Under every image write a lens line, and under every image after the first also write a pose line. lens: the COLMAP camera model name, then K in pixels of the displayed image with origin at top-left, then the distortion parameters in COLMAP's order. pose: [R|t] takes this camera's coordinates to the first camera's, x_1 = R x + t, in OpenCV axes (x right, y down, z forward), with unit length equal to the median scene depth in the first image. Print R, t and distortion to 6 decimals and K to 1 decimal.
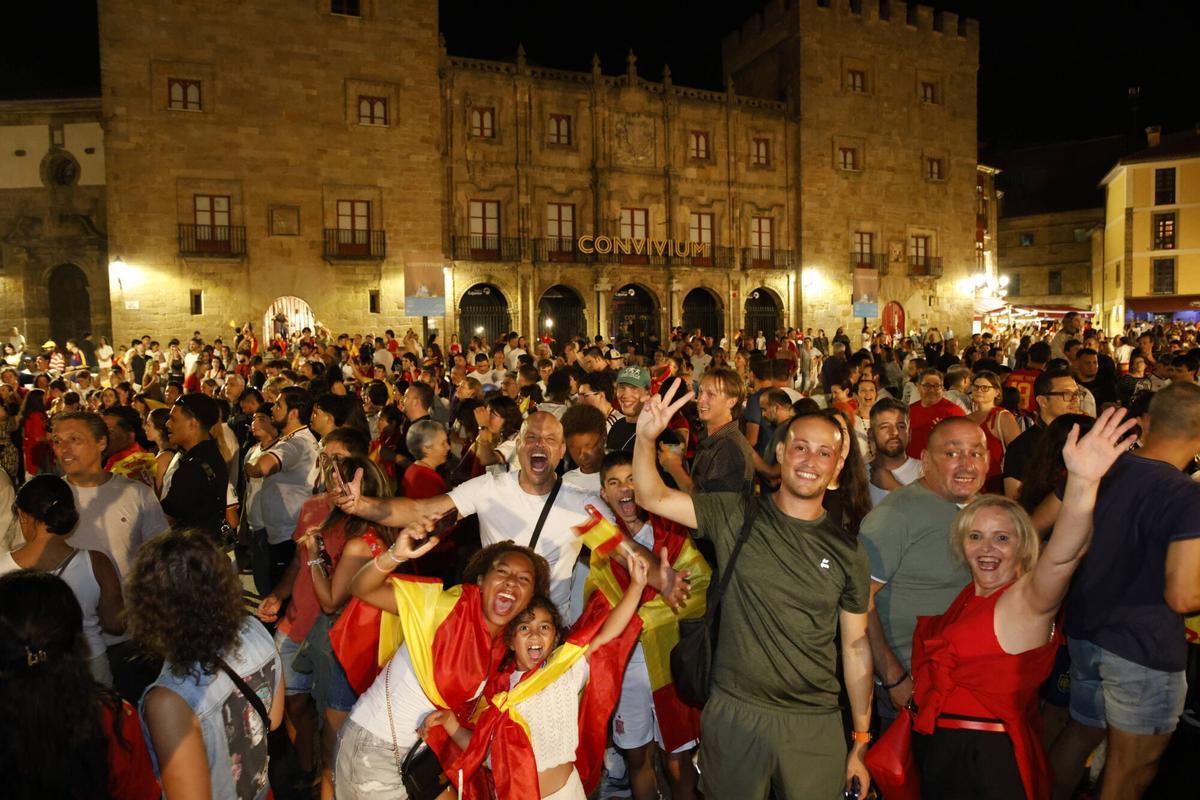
lens RADIAL K [[811.9, 0, 595.7], [0, 811.9, 398.3], [0, 0, 1]] dist [-0.115065, 0.092081]
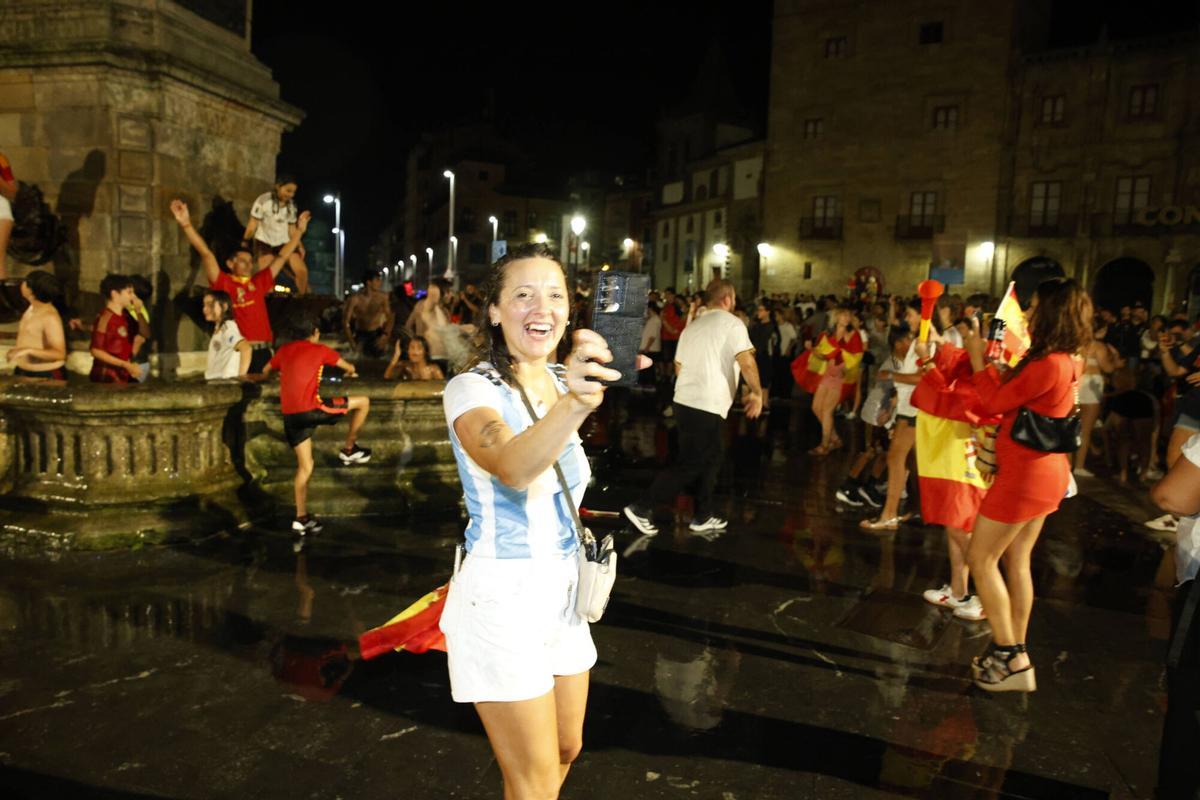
lens RADIAL K [[811.9, 0, 595.7], [0, 811.9, 398.3], [0, 0, 1]] dist [-0.115065, 0.092081]
pose [[0.498005, 0.132390, -0.857009, 0.524416], [-0.099180, 0.990488, 0.095377, 0.008135], [0.861484, 0.037500, 0.506398, -0.071820]]
